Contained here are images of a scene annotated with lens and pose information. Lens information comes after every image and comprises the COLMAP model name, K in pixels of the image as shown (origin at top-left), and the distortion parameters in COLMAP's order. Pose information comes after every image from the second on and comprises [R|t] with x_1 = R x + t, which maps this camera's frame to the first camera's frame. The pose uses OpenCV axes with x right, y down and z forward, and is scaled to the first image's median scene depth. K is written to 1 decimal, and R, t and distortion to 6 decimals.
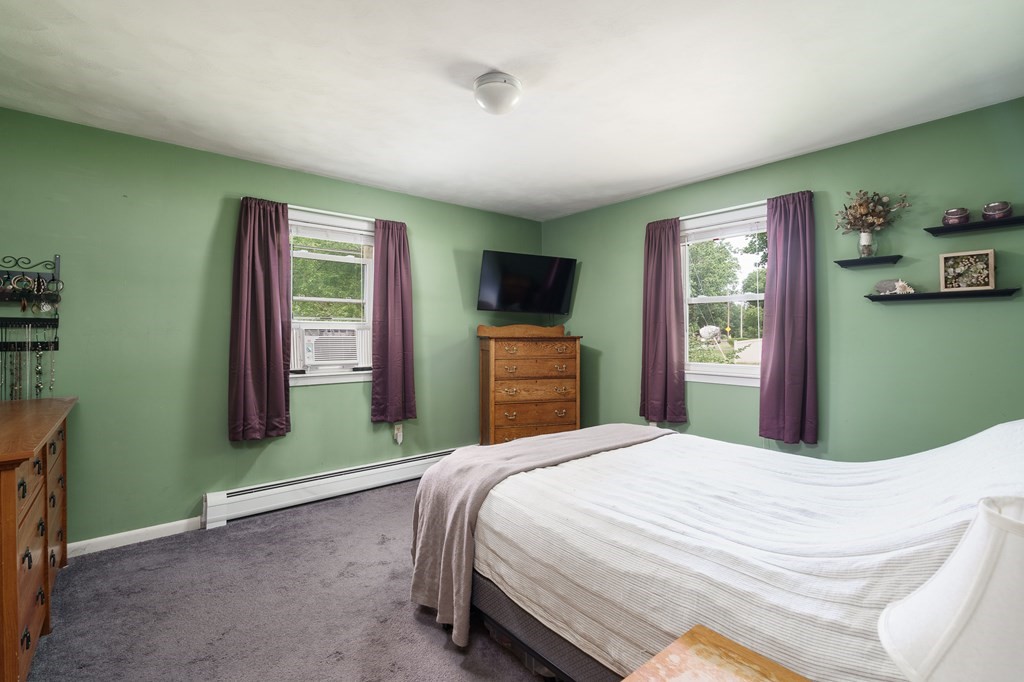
lens RADIAL K [[465.9, 0, 510.2], [0, 465.9, 331.6], [0, 0, 1]] dist [-0.002173, 0.000370]
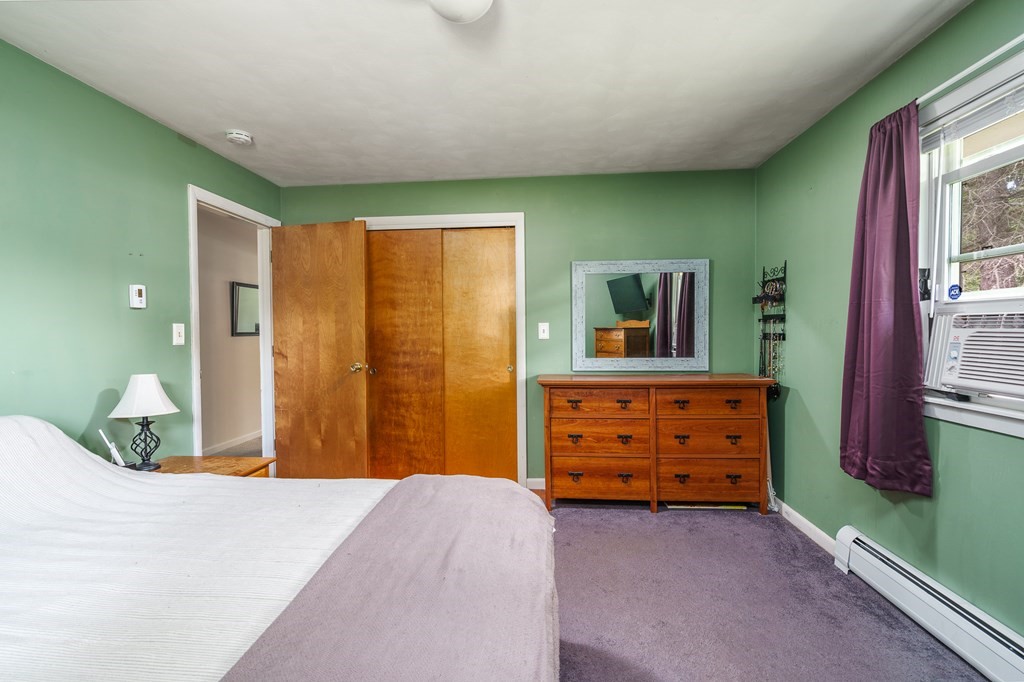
lens RADIAL K [[461.3, 0, 512.0], [0, 461.3, 341.0], [0, 0, 1]] dist [-0.000344, 0.000095]
pose [[-0.689318, 0.022274, -0.724116, 0.370608], [0.009900, 0.999724, 0.021328, 0.008717], [0.724391, 0.007534, -0.689348, 1.311802]]
